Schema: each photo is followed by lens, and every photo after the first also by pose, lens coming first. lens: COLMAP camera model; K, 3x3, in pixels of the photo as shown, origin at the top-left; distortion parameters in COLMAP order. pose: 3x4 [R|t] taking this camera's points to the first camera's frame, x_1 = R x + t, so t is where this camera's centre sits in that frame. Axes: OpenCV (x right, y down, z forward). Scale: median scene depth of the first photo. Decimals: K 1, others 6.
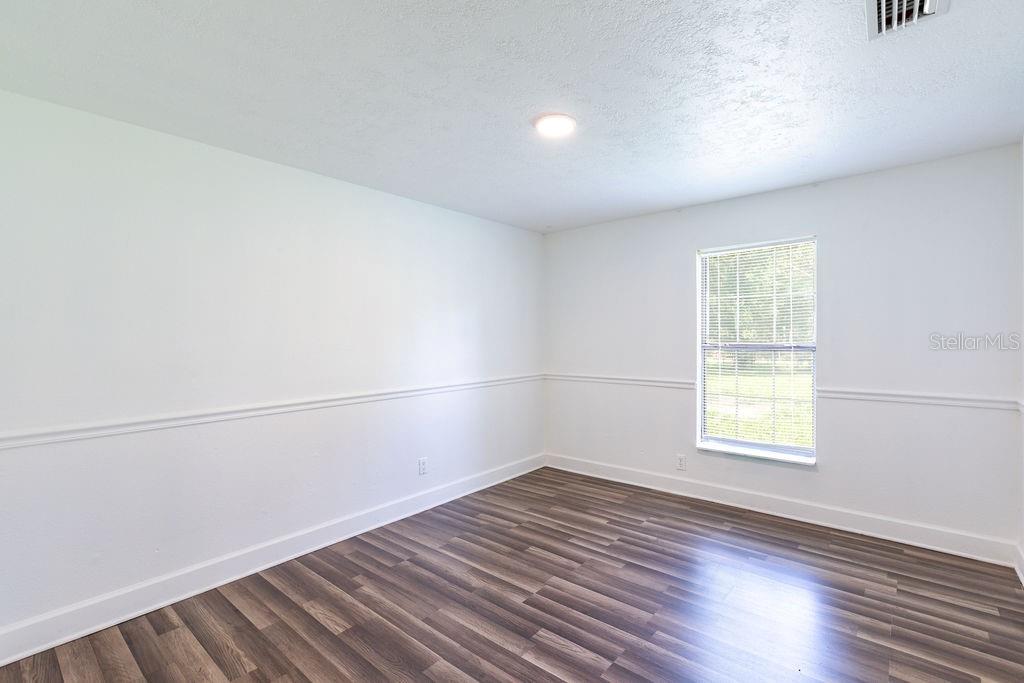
lens RADIAL K [[454.4, 0, 512.0], [0, 454.4, 341.5], [0, 0, 1]] dist [0.000375, -0.000157]
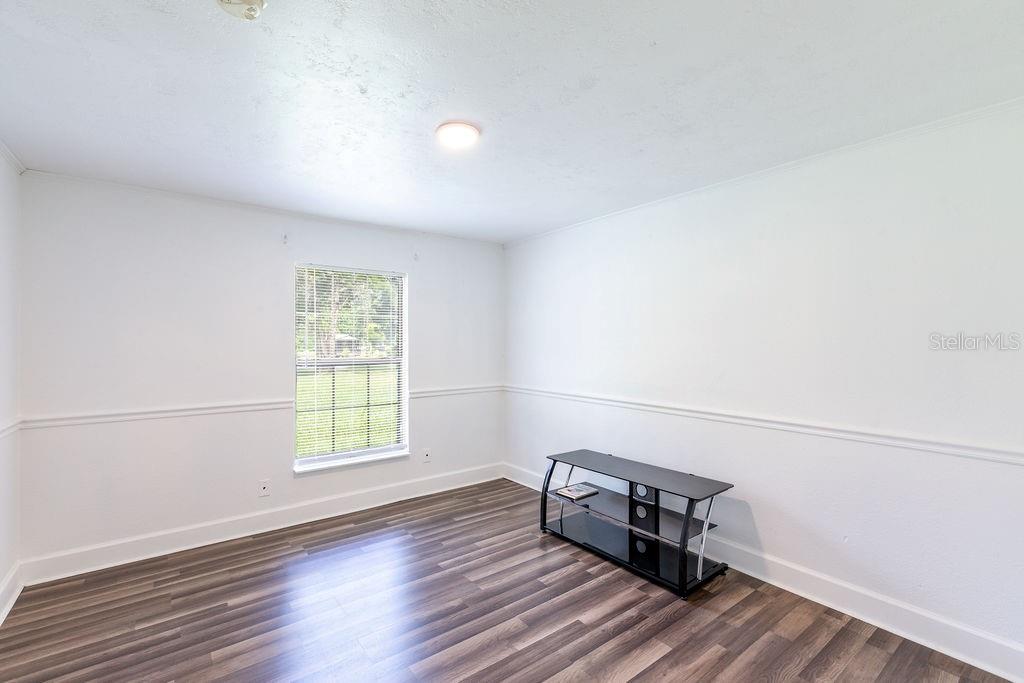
lens RADIAL K [[458.9, 0, 512.0], [0, 458.9, 341.5], [0, 0, 1]] dist [0.003631, 0.000139]
pose [[0.210170, 0.018468, 0.977490, -0.419024], [0.018794, 0.999560, -0.022926, -0.000276], [-0.977484, 0.023189, 0.209731, 0.368019]]
